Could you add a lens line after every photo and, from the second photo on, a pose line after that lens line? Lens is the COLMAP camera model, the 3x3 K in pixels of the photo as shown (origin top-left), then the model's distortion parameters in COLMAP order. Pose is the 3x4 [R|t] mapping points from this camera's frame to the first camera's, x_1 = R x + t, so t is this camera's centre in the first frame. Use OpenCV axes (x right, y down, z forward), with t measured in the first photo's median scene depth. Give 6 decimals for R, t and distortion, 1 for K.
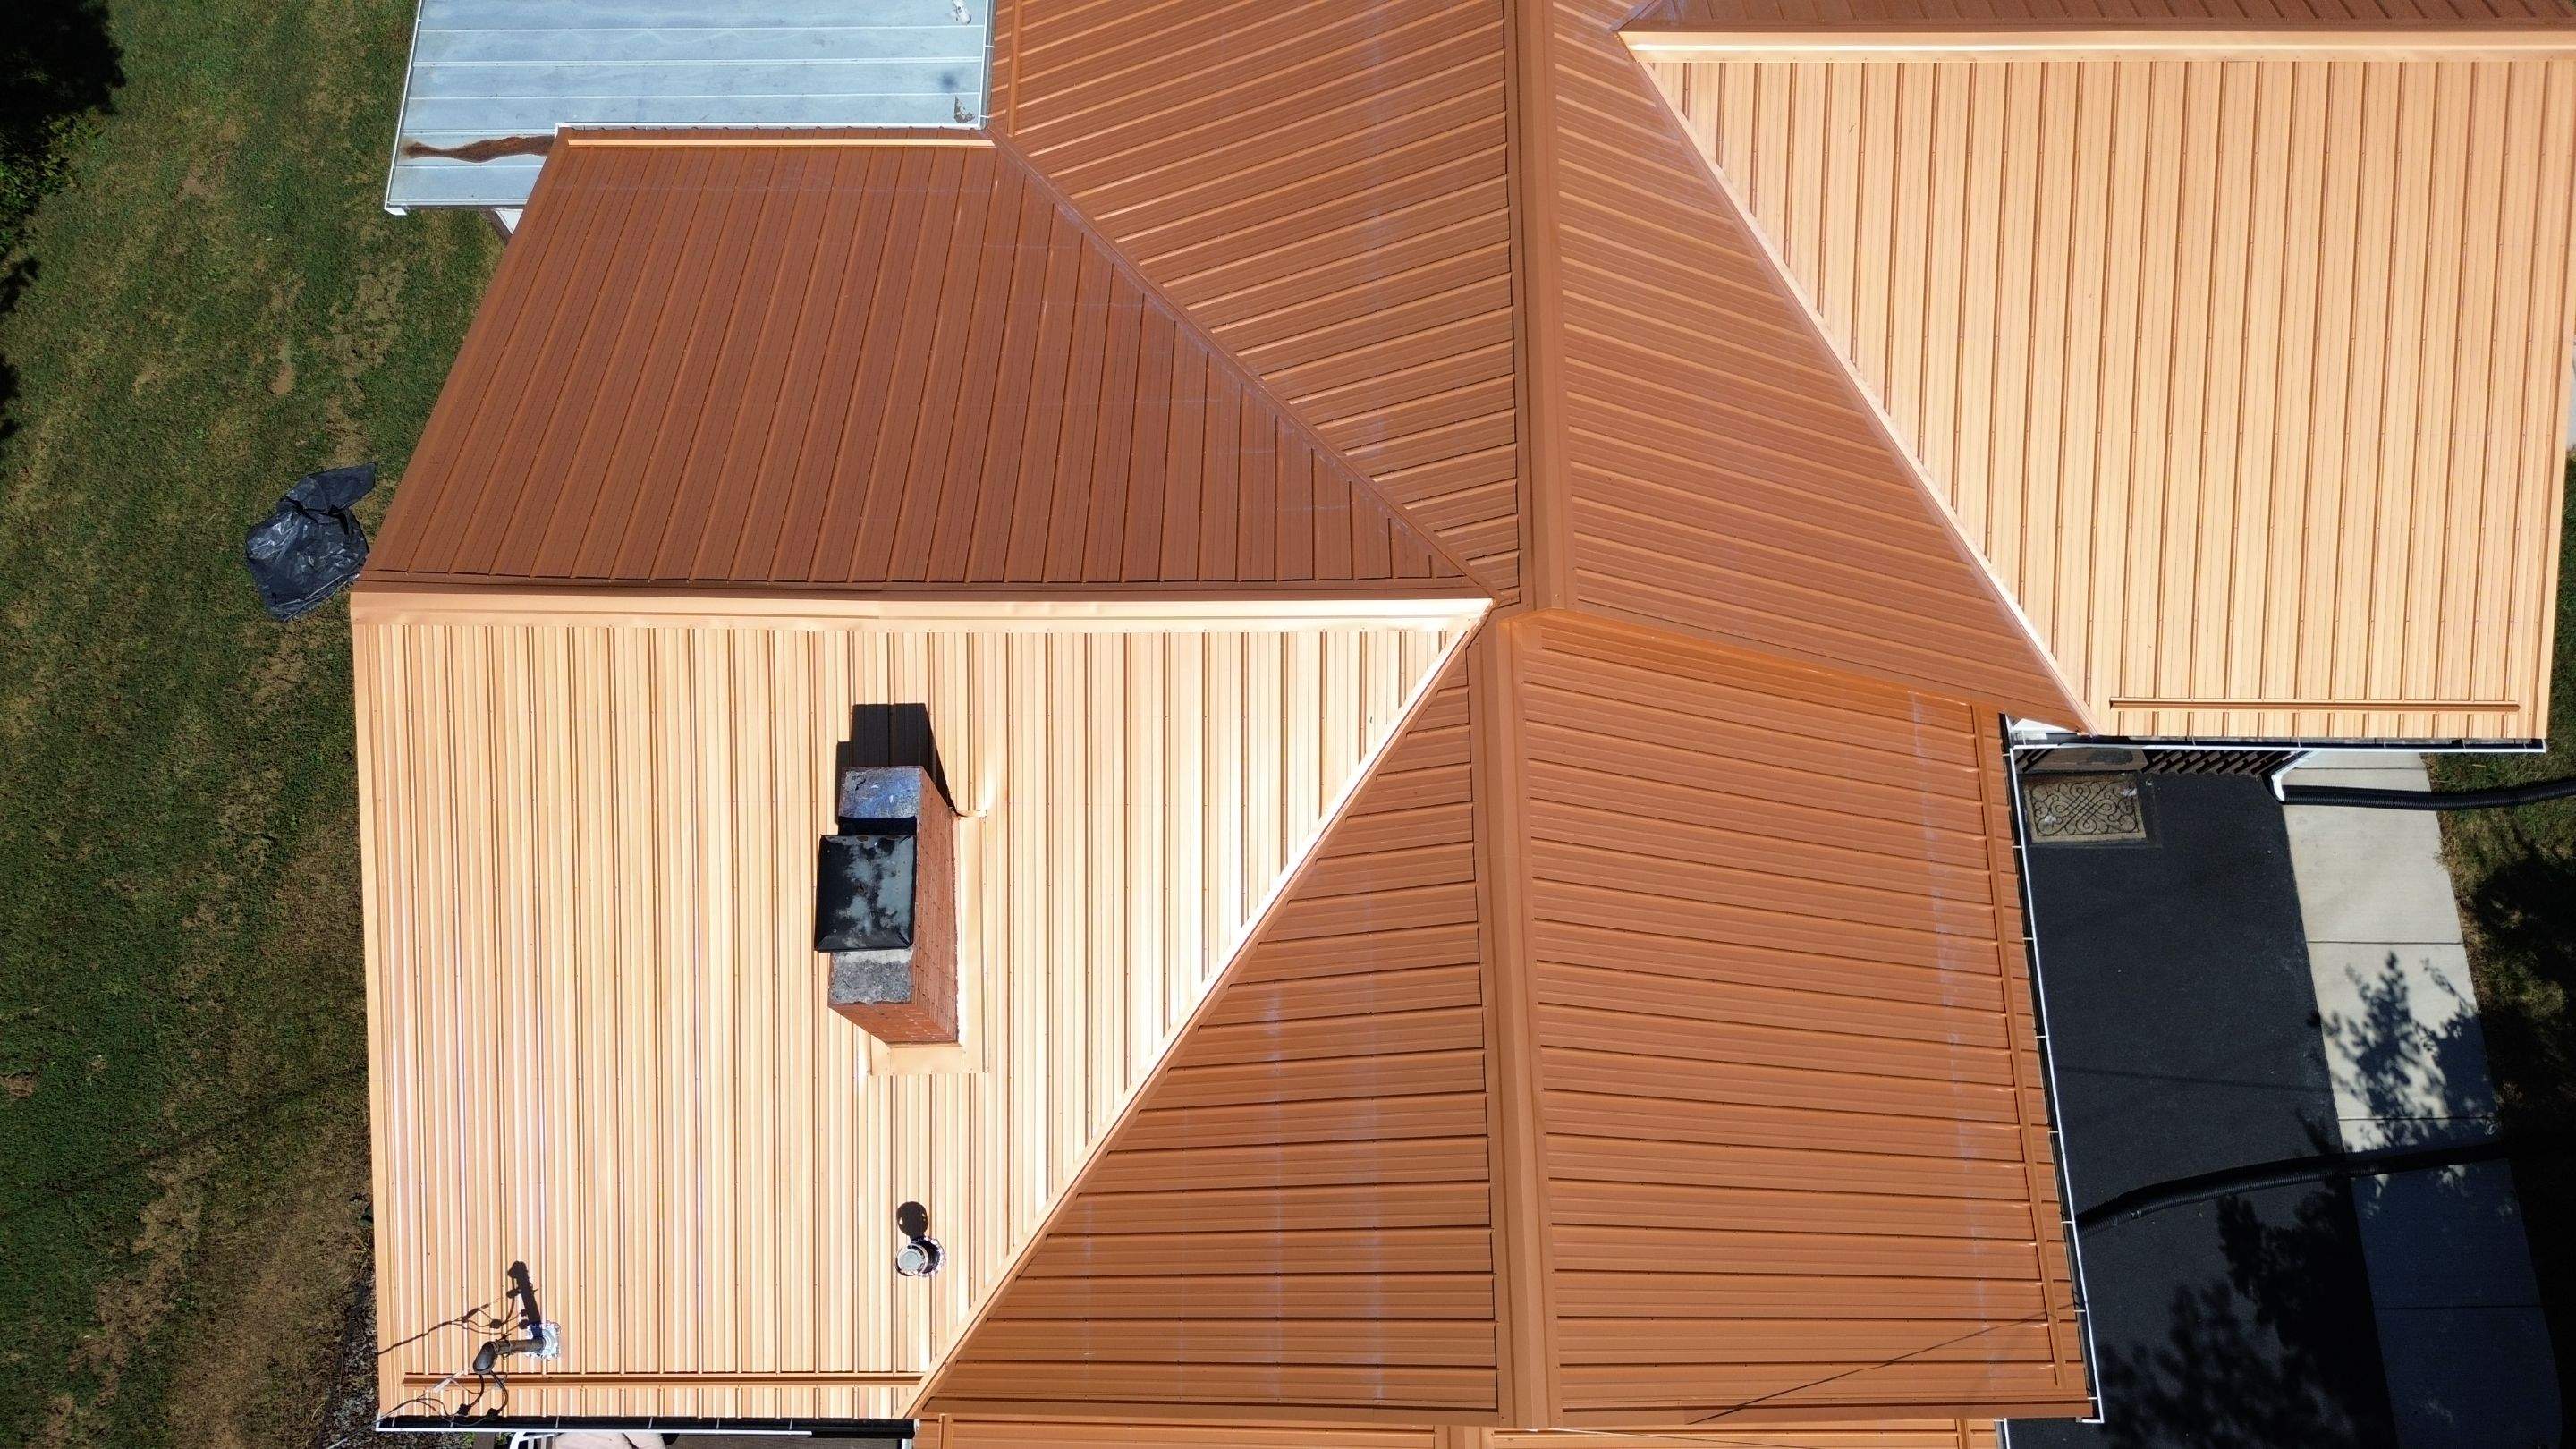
lens RADIAL K [[1842.0, 0, 1280.1], [0, 1842.0, 715.8], [0, 0, 1]] dist [0.049774, -0.044285]
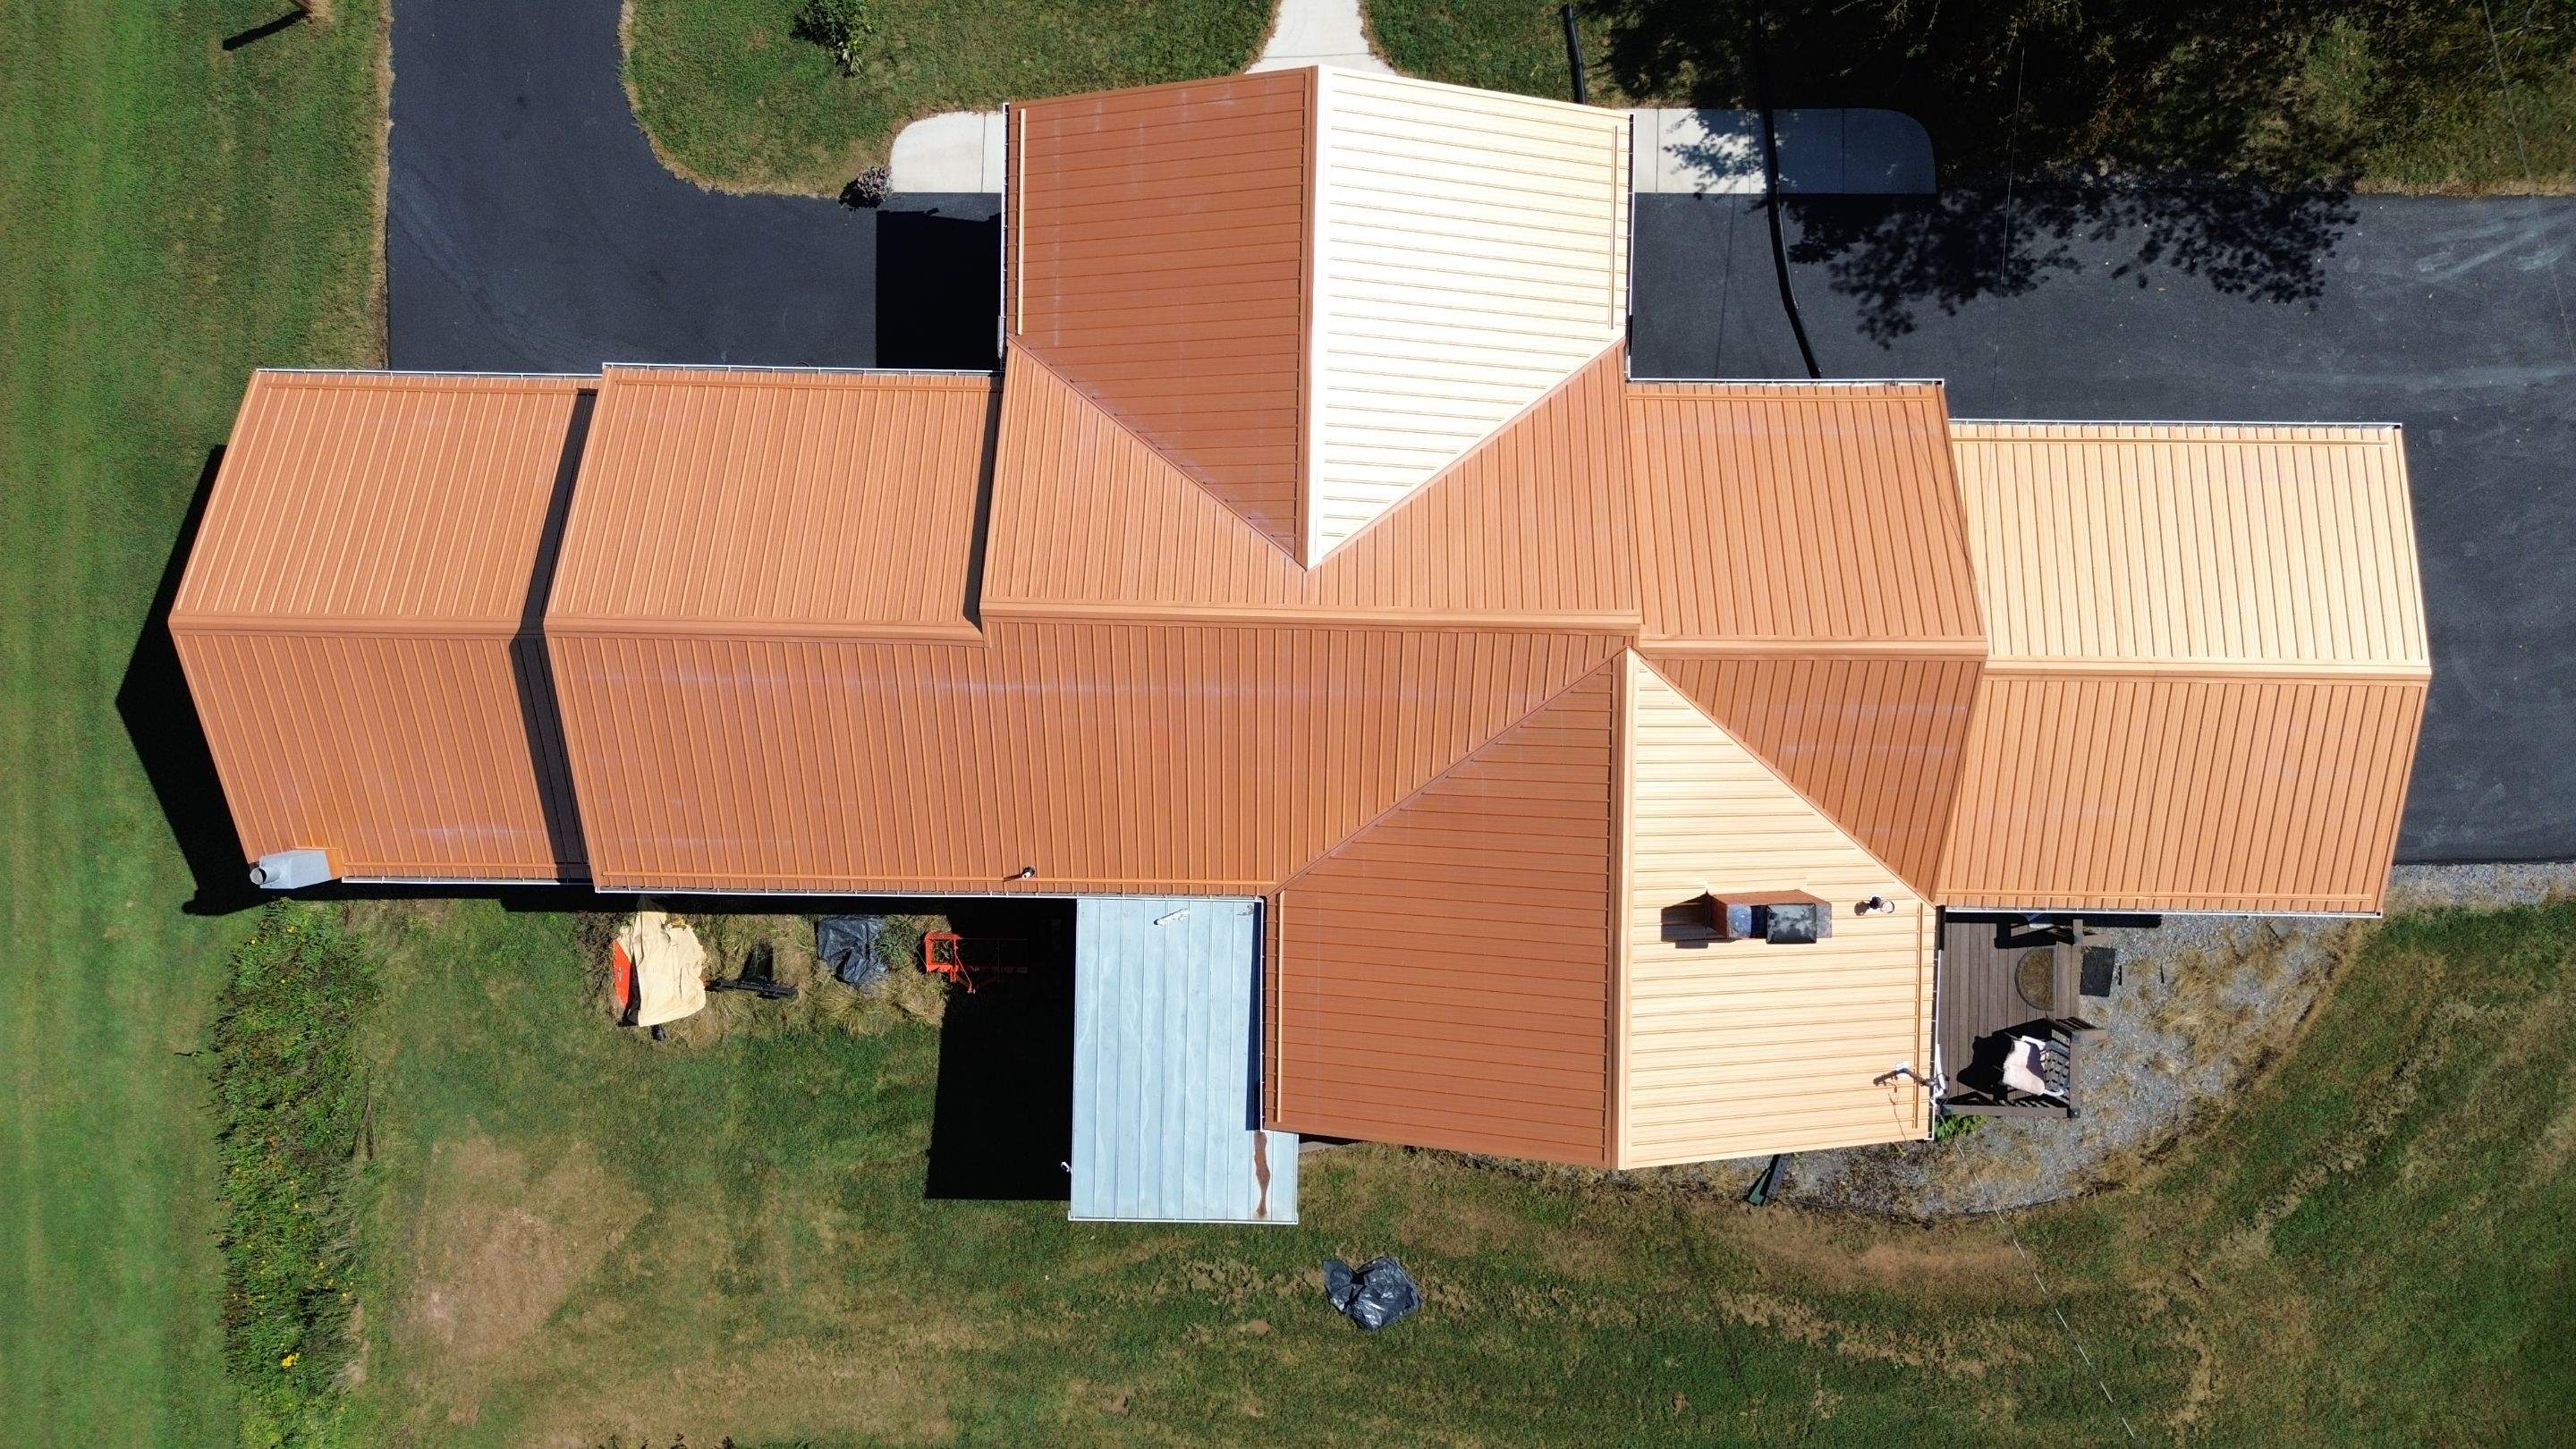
lens RADIAL K [[1842.0, 0, 1280.1], [0, 1842.0, 715.8], [0, 0, 1]] dist [0.049774, -0.044285]
pose [[0.011436, -0.999645, -0.024065, 0.063639], [0.953059, 0.003615, 0.302764, -0.844261], [-0.302570, -0.026398, 0.952762, -0.718522]]
